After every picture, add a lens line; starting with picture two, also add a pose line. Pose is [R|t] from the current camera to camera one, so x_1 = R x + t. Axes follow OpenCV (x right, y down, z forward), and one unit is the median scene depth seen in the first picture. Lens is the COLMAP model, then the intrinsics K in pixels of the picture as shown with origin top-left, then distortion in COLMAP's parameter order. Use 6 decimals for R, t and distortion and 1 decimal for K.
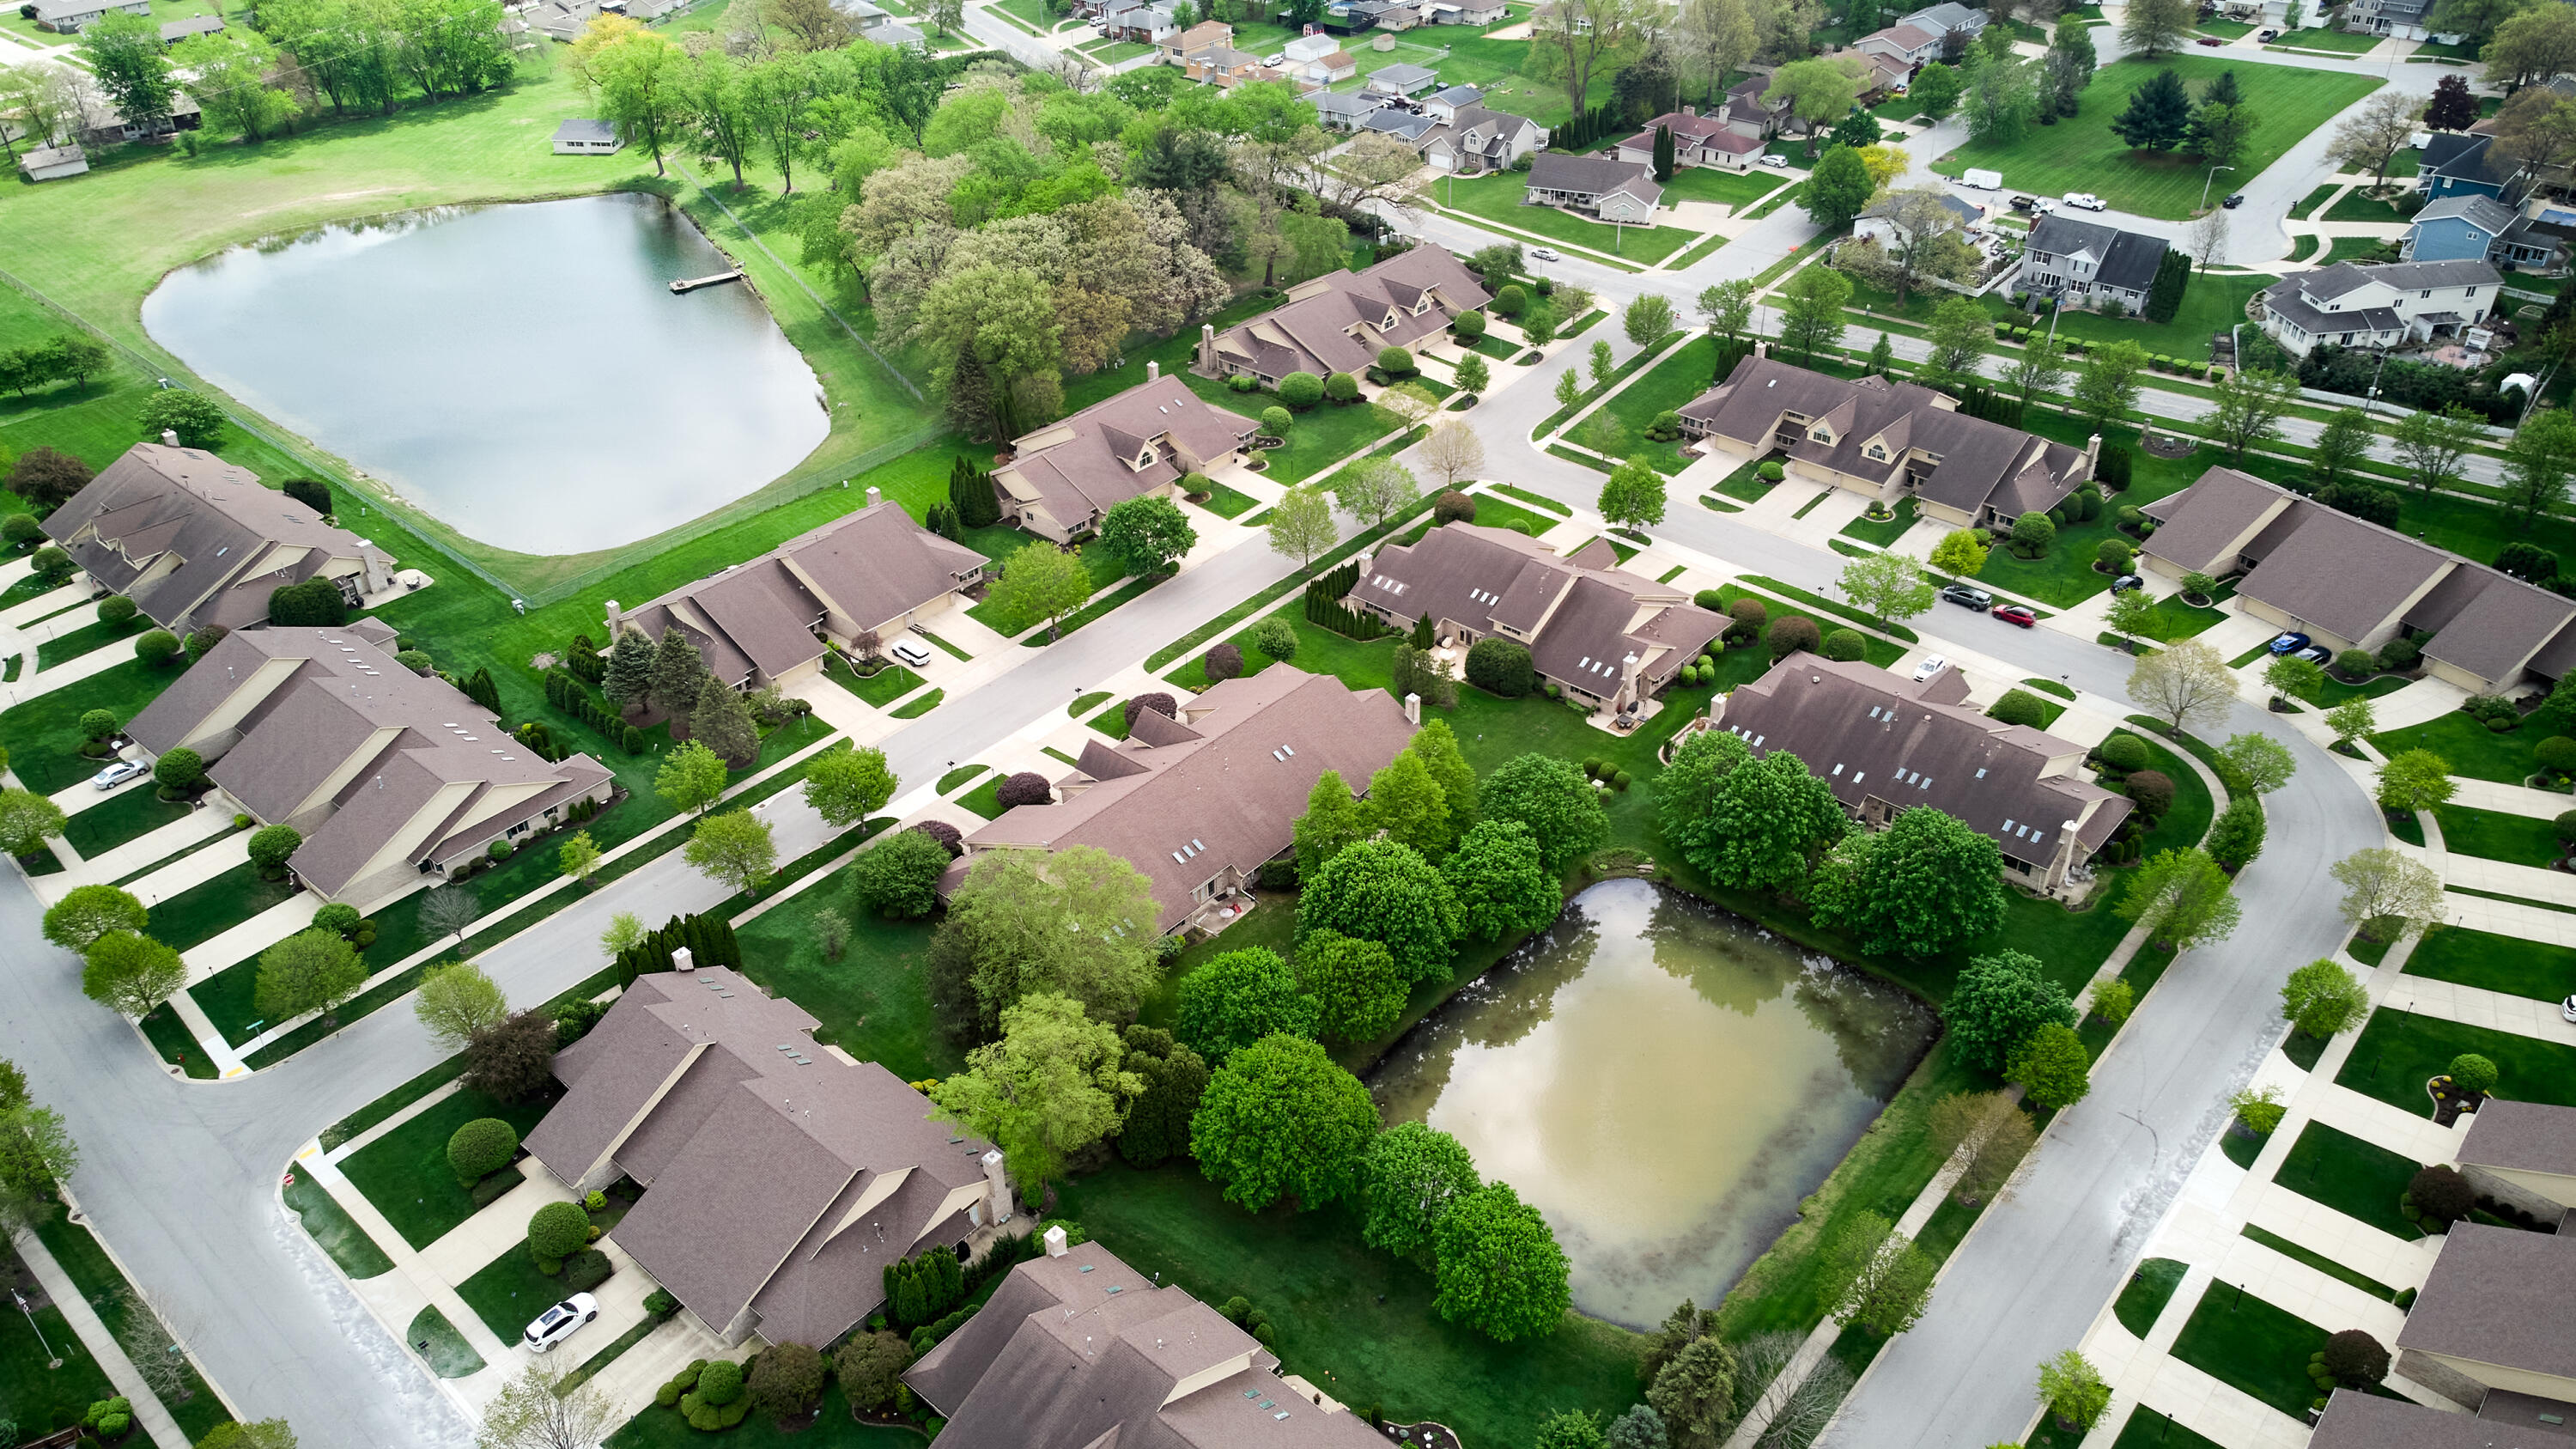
lens RADIAL K [[1916.5, 0, 1288.0], [0, 1916.5, 724.5], [0, 0, 1]] dist [0.041001, 0.003129]
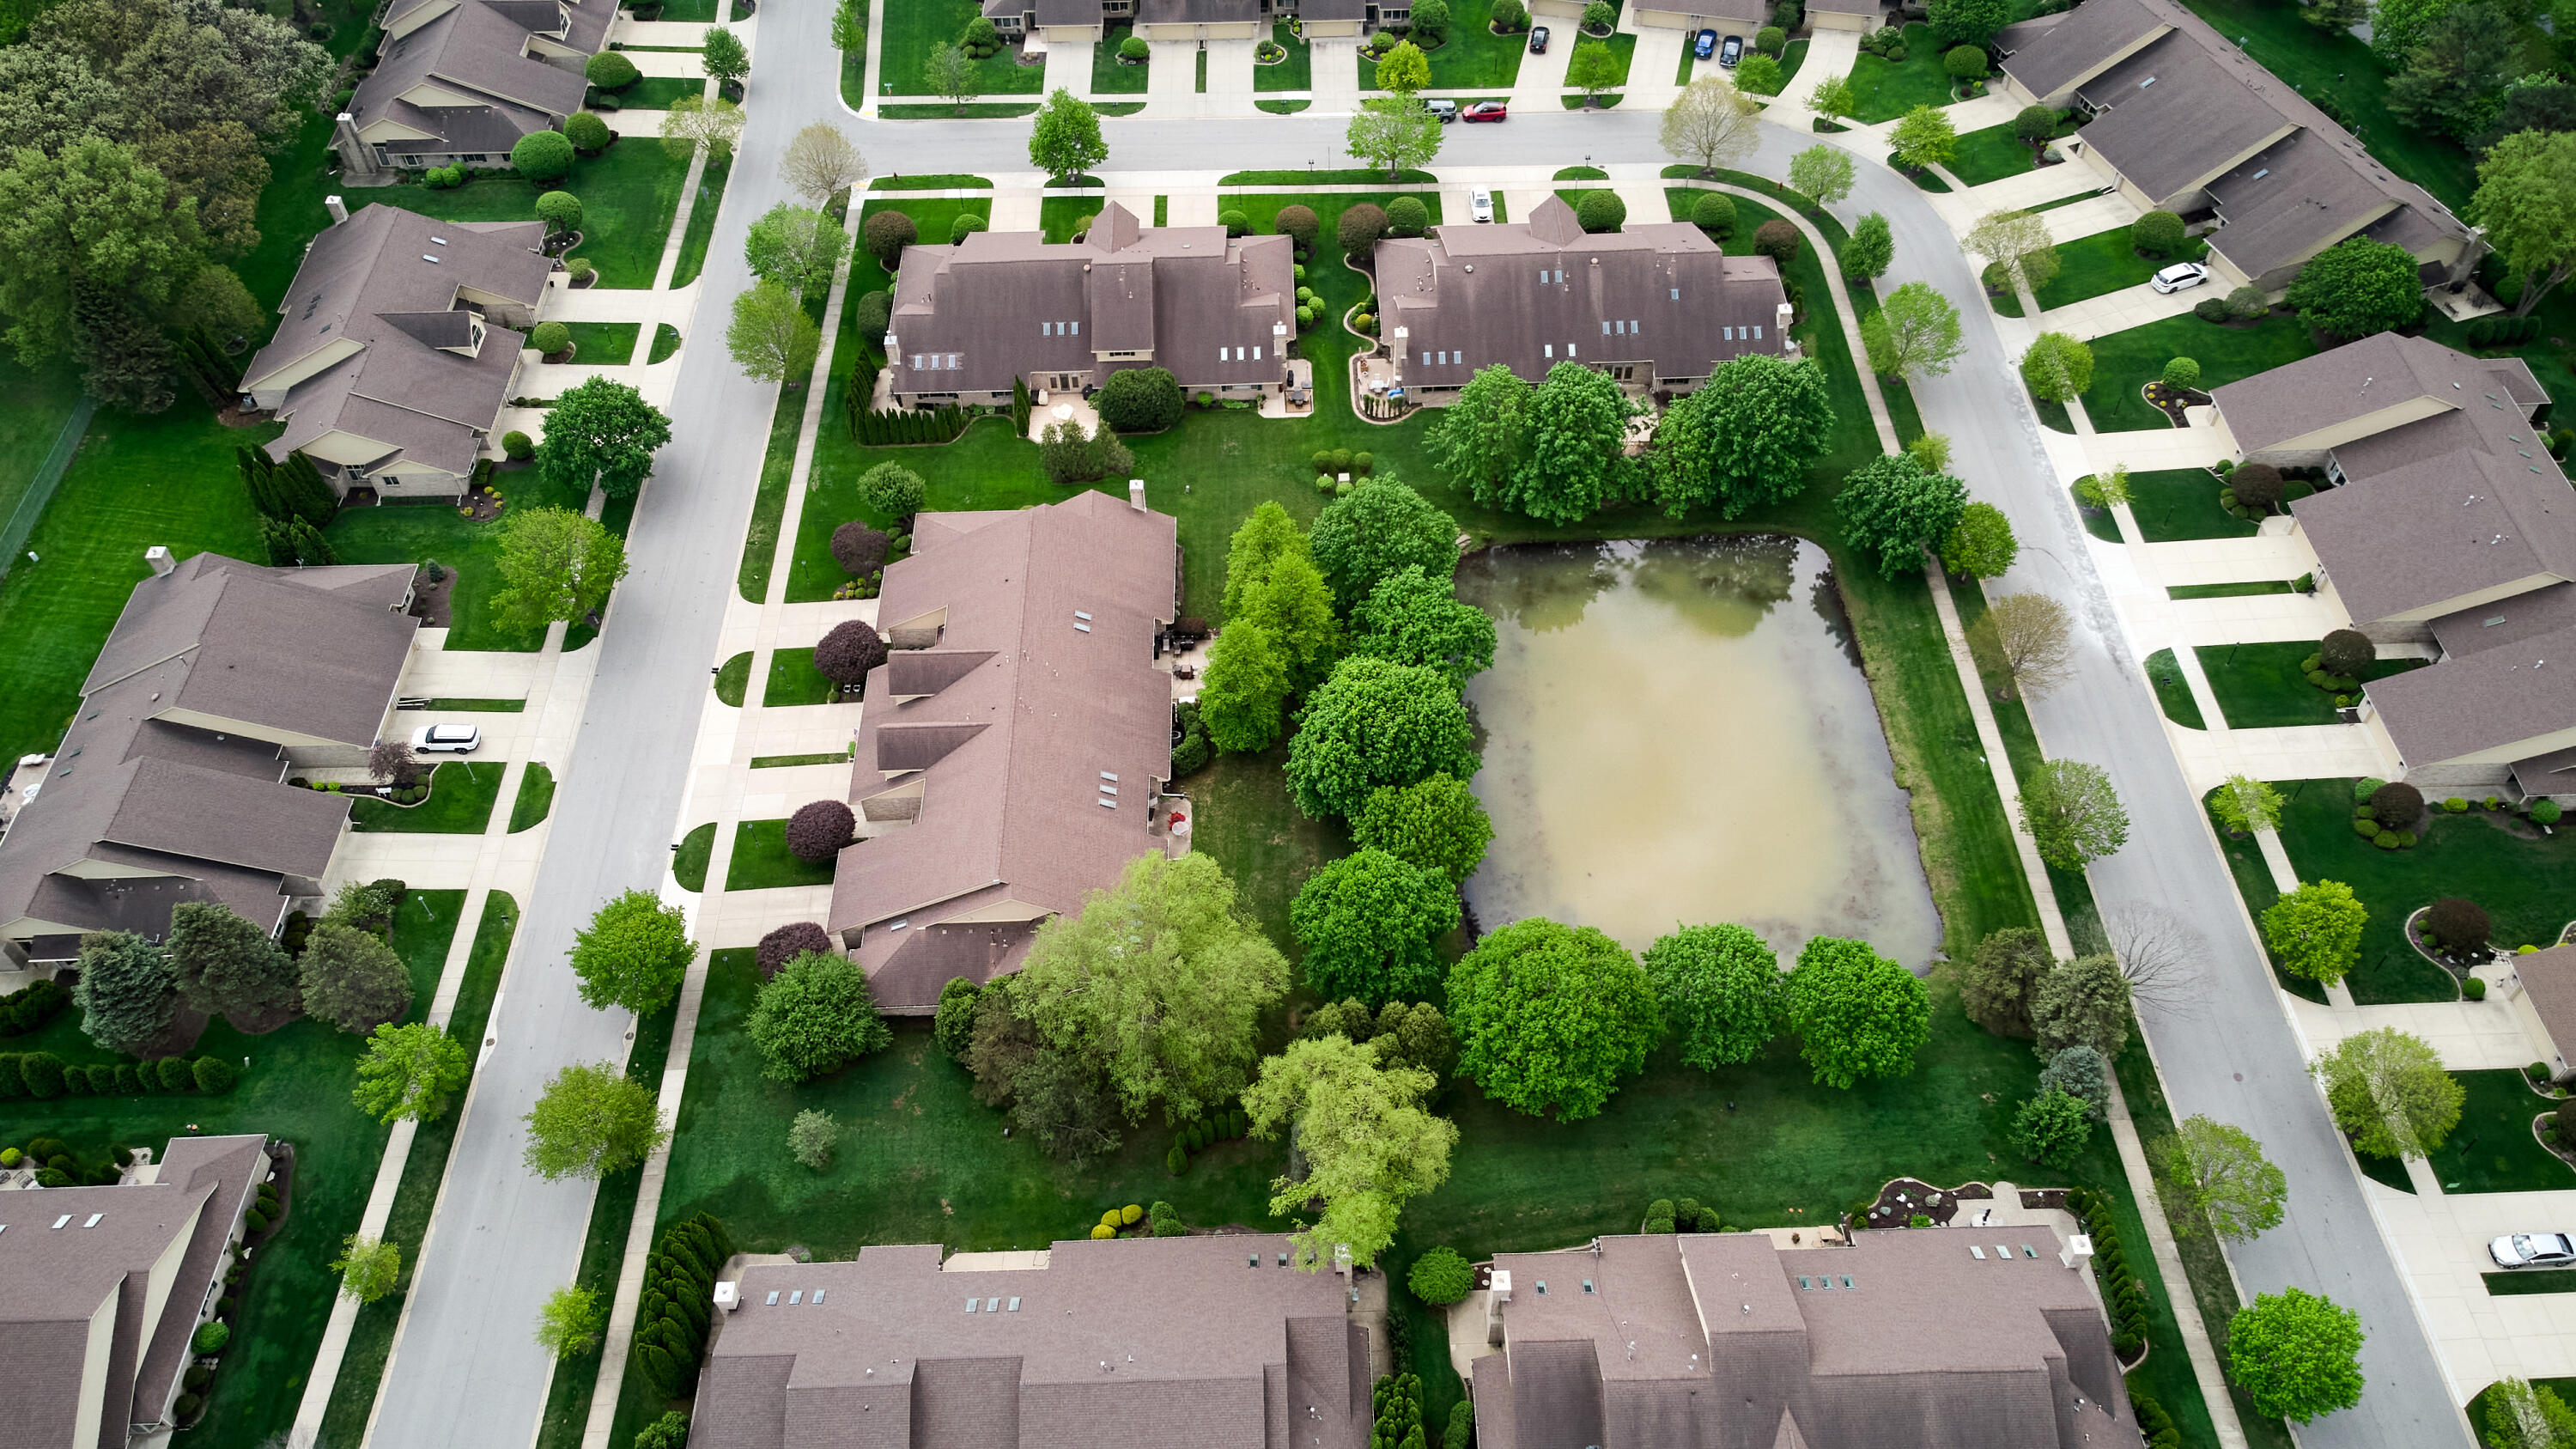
lens RADIAL K [[1916.5, 0, 1288.0], [0, 1916.5, 724.5], [0, 0, 1]] dist [0.041001, 0.003129]
pose [[0.740762, -0.511071, 0.435980, -0.278218], [0.379056, 0.853811, 0.356823, -0.181366], [-0.554607, -0.099060, 0.826195, 0.238619]]
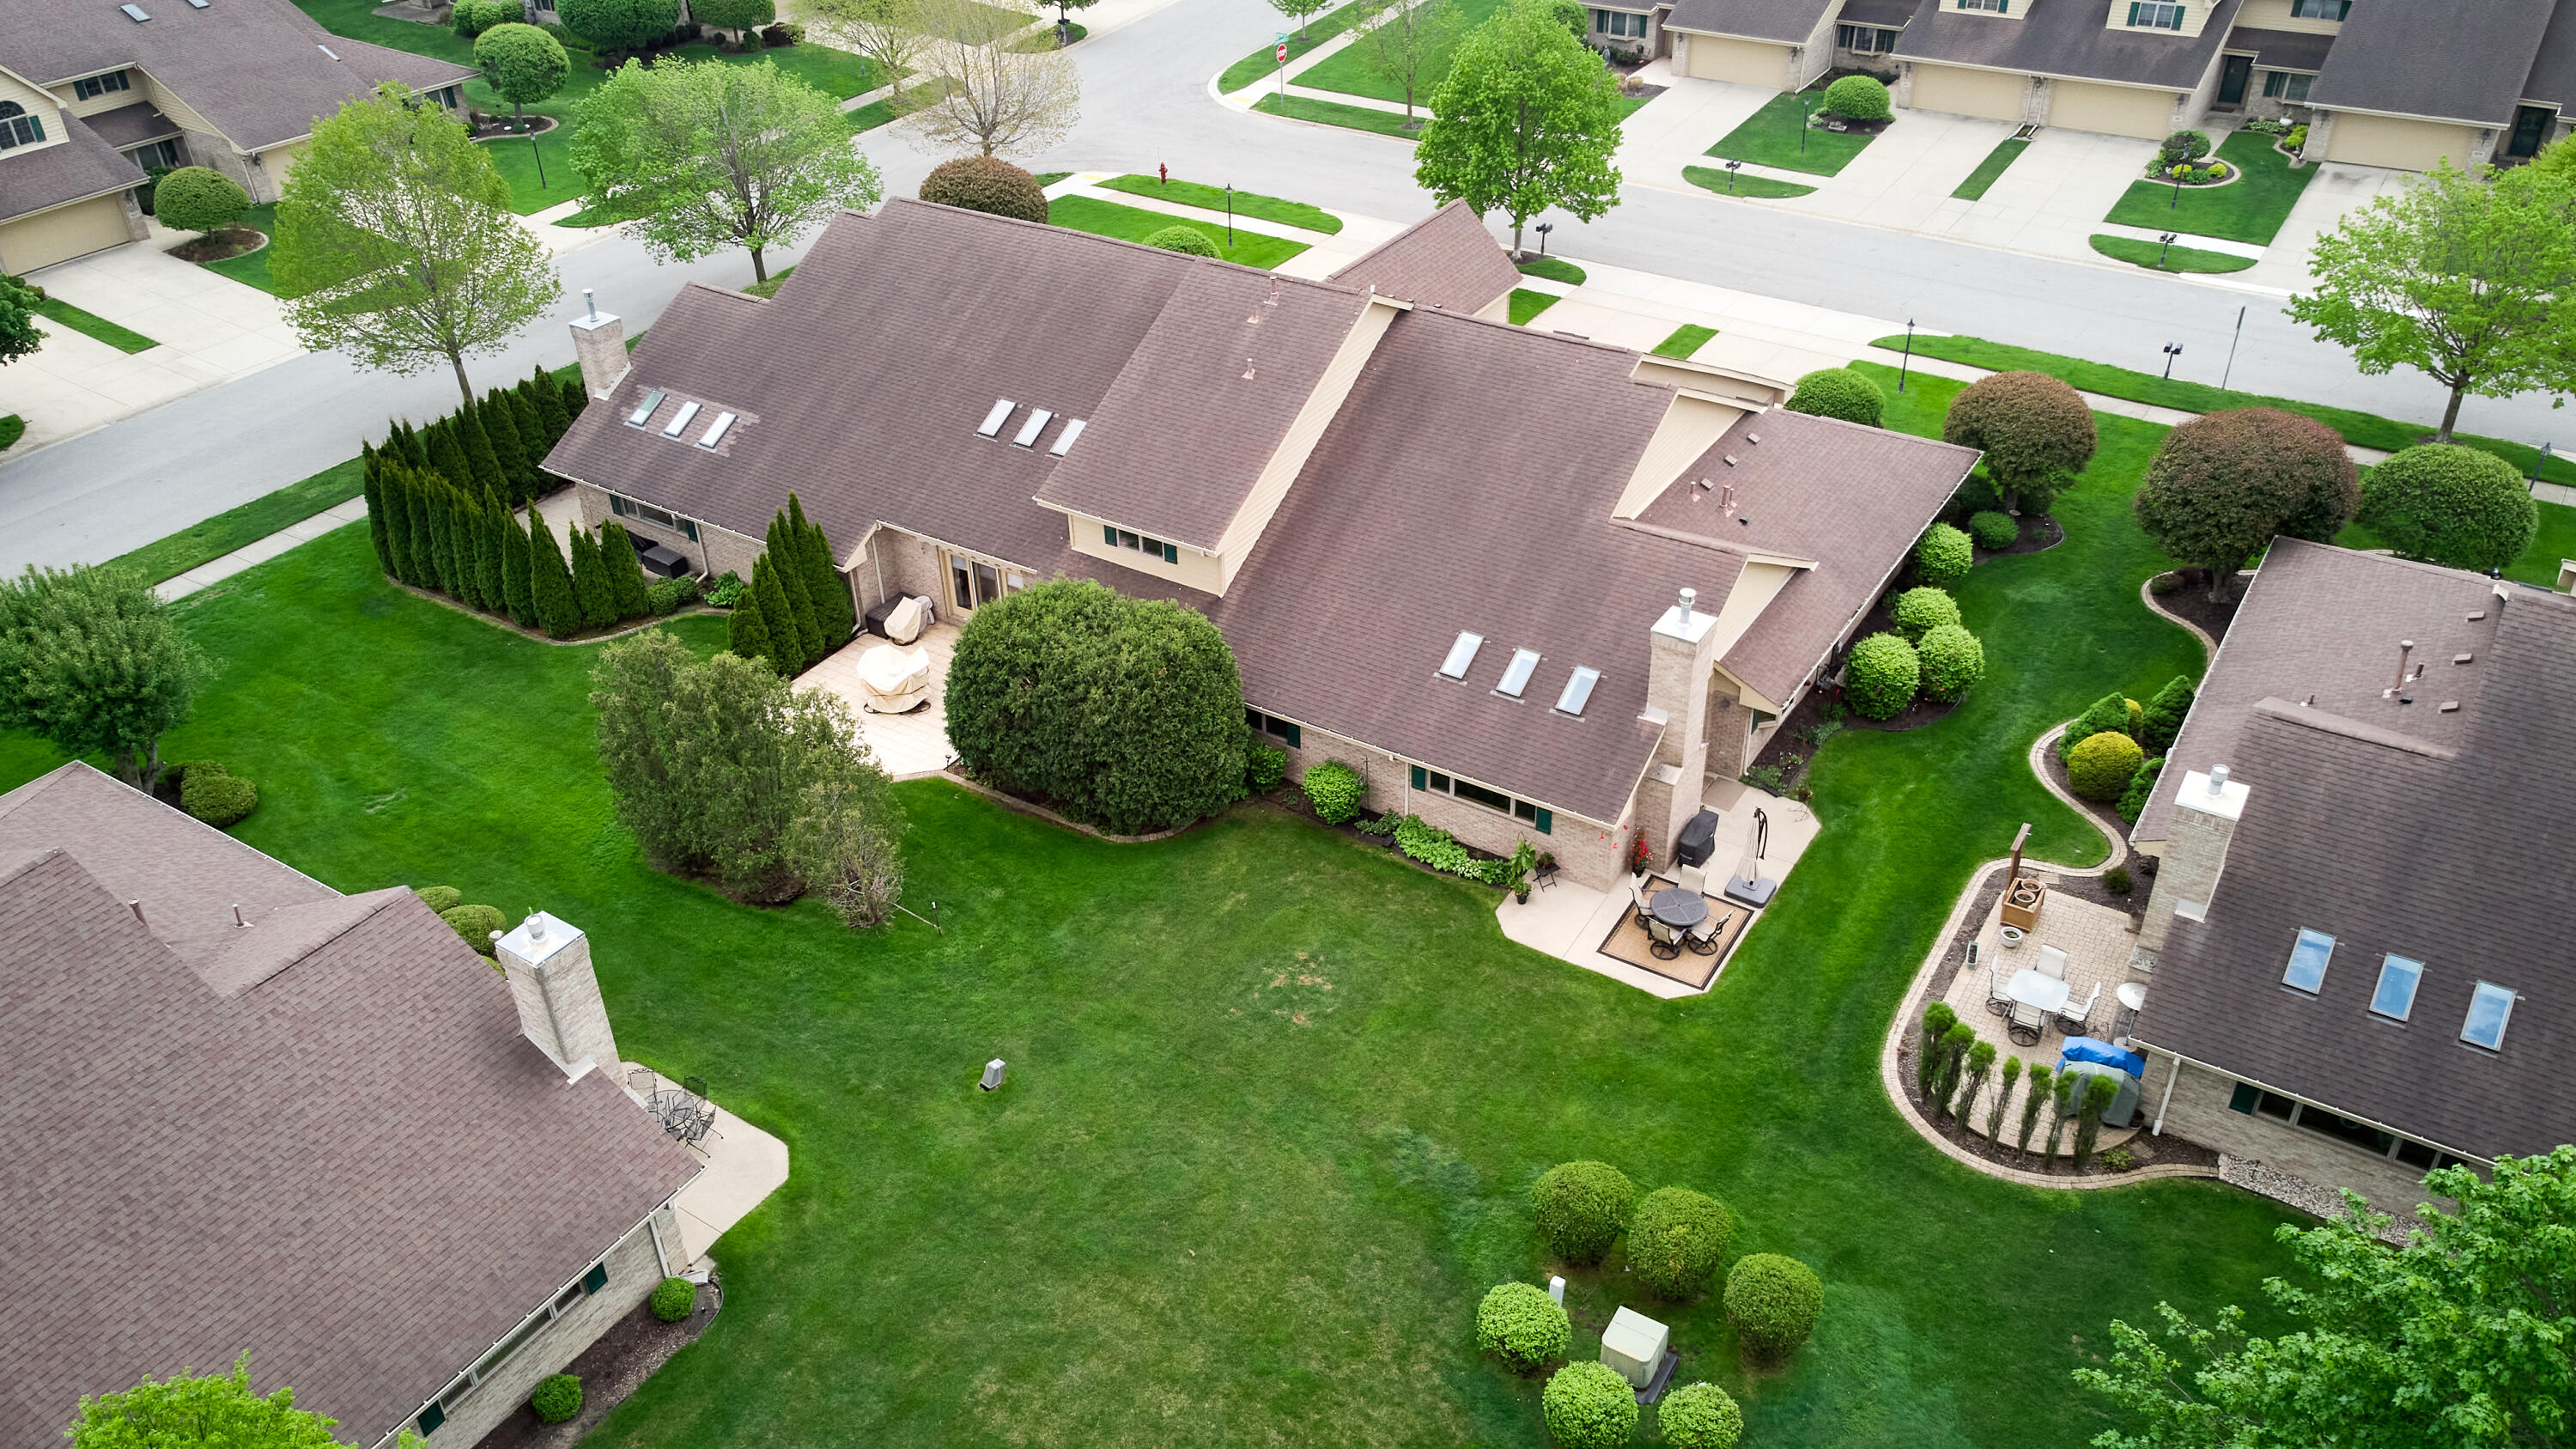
lens RADIAL K [[1916.5, 0, 1288.0], [0, 1916.5, 724.5], [0, 0, 1]] dist [0.041001, 0.003129]
pose [[0.989612, -0.084059, 0.116626, 0.103465], [0.084126, 0.996446, 0.004358, -0.025932], [-0.116578, 0.005498, 0.993166, 0.750019]]
